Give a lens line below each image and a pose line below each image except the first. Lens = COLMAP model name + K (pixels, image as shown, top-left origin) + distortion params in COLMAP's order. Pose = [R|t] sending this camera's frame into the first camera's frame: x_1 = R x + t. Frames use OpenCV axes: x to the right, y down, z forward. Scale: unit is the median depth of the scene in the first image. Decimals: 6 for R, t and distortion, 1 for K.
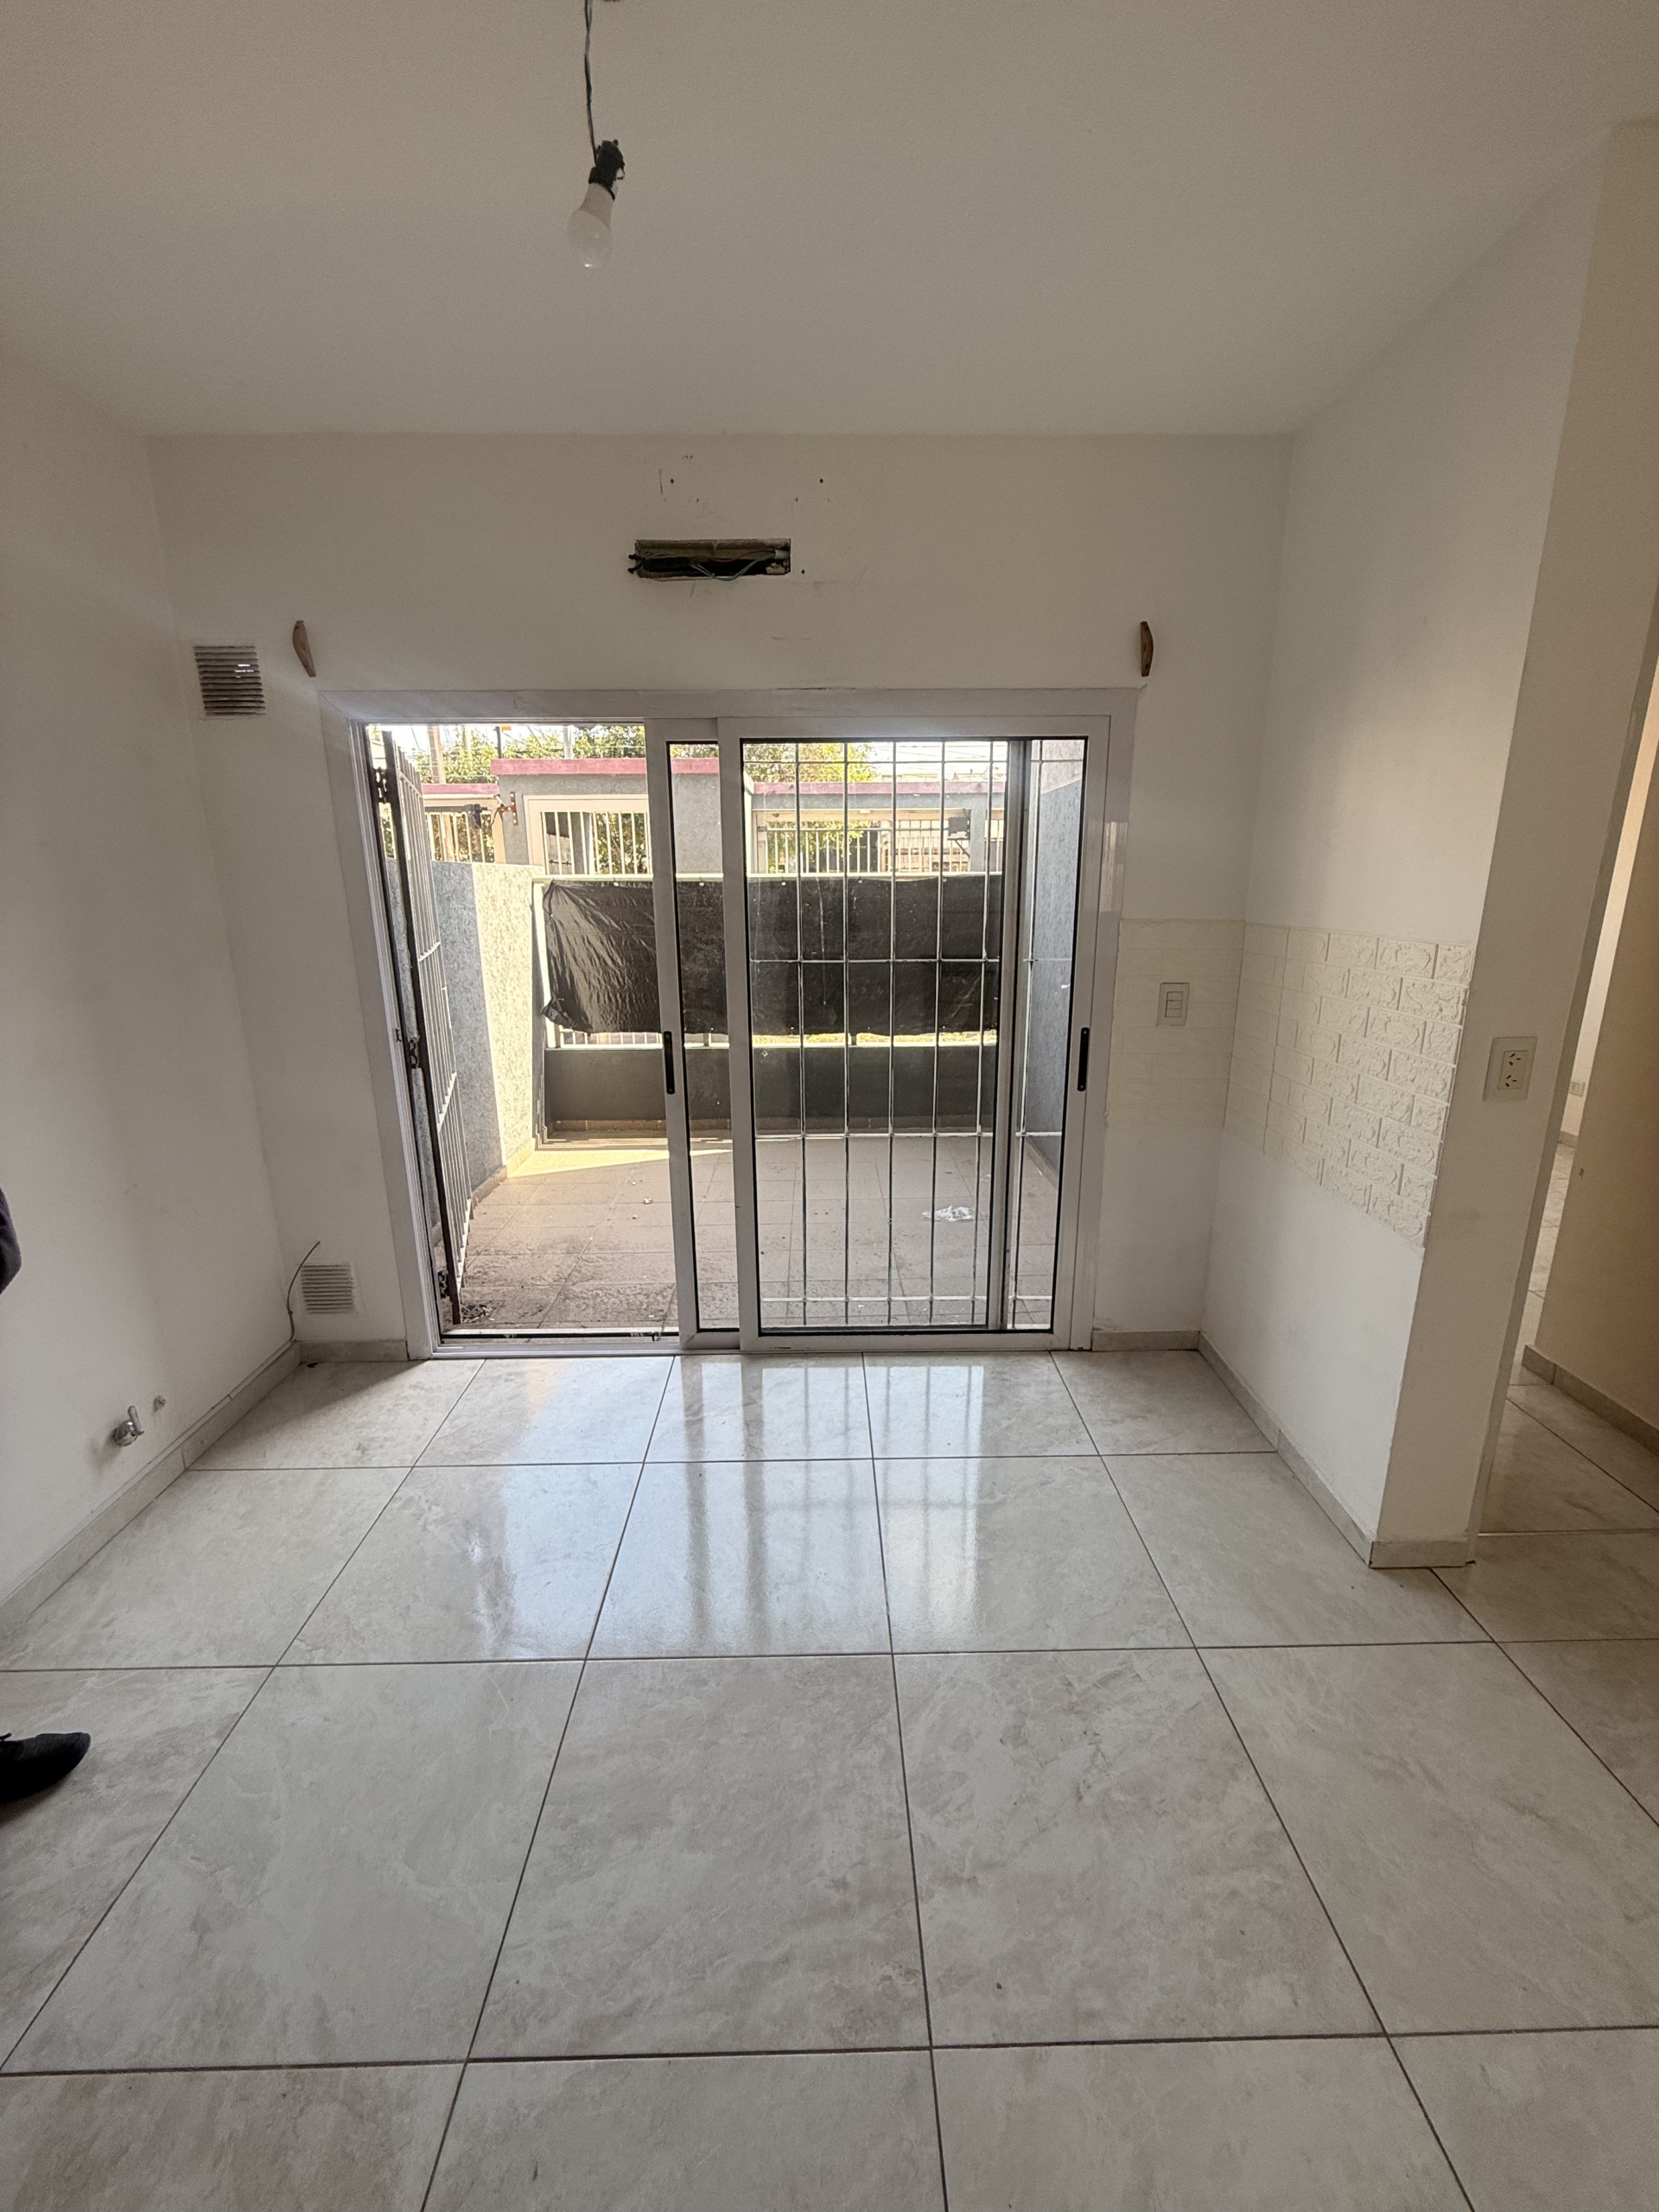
lens RADIAL K [[879.6, 0, 833.3], [0, 879.6, 1101.6], [0, 0, 1]] dist [-0.000470, -0.000228]
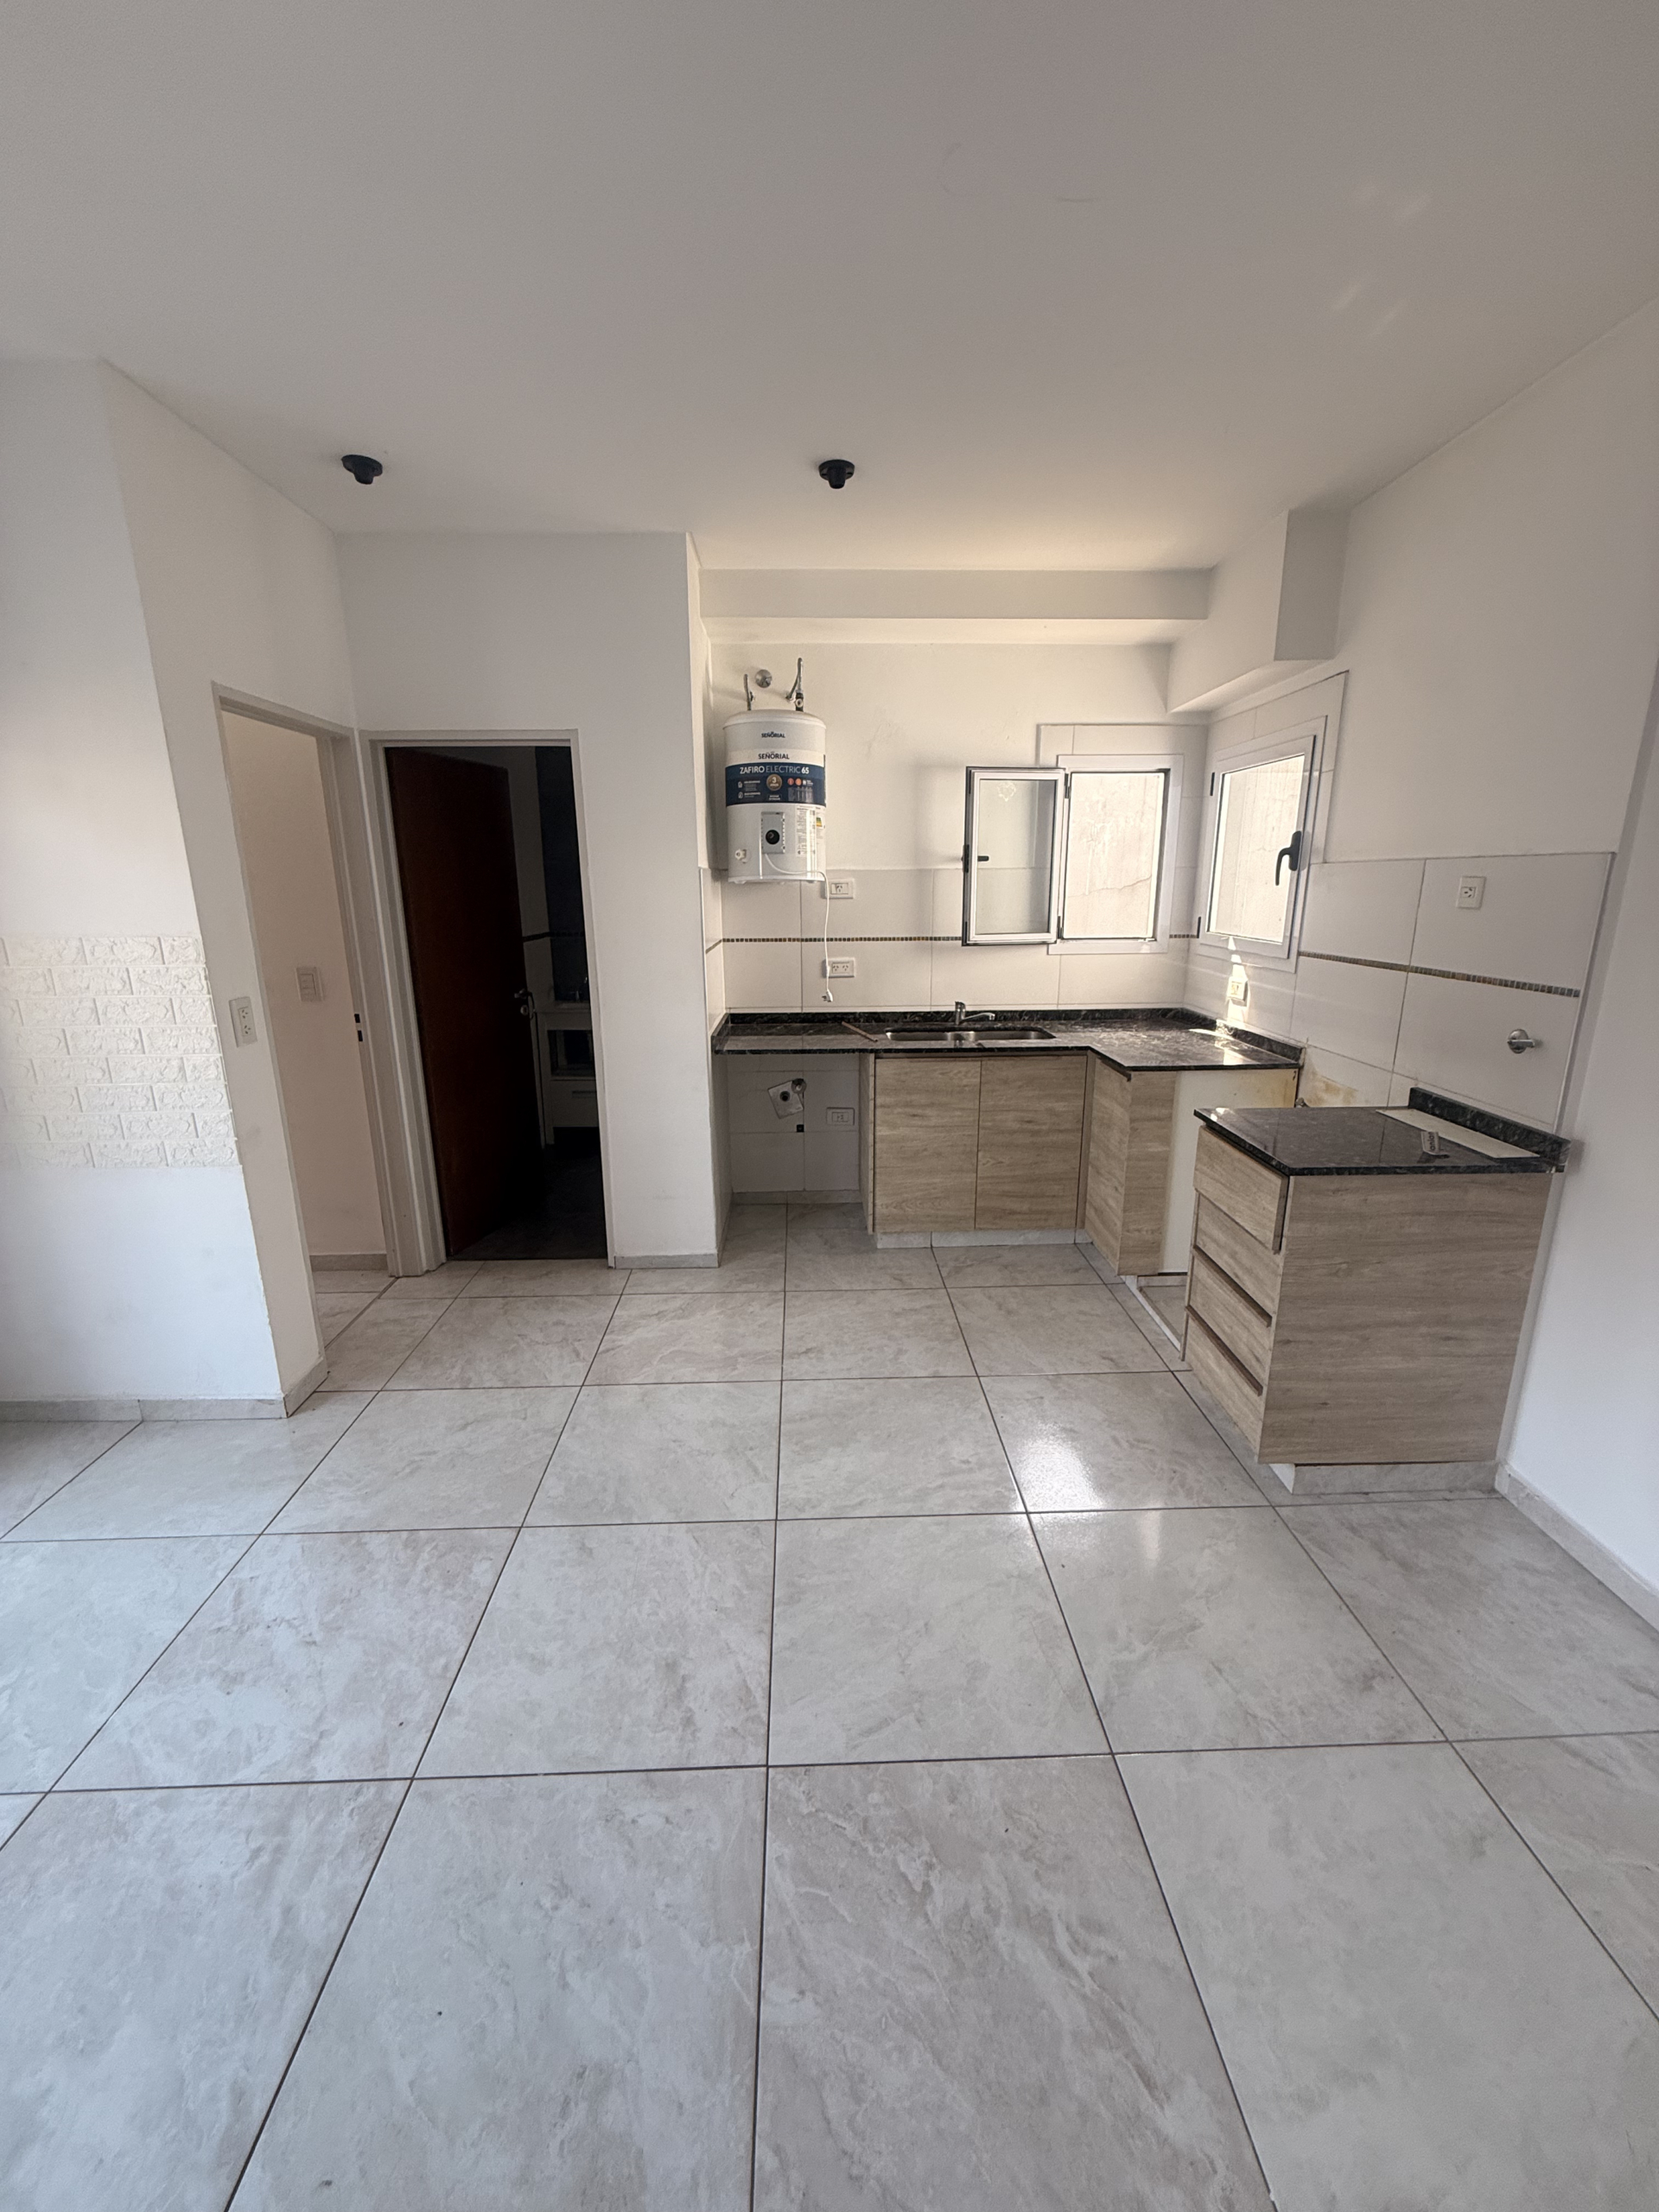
lens RADIAL K [[879.4, 0, 832.0], [0, 879.4, 1100.2], [0, 0, 1]] dist [-0.000415, 0.000122]
pose [[-0.016519, -0.236695, 0.971443, -0.613976], [0.250201, 0.939687, 0.233212, -0.010561], [-0.968053, 0.246908, 0.043698, 0.061948]]
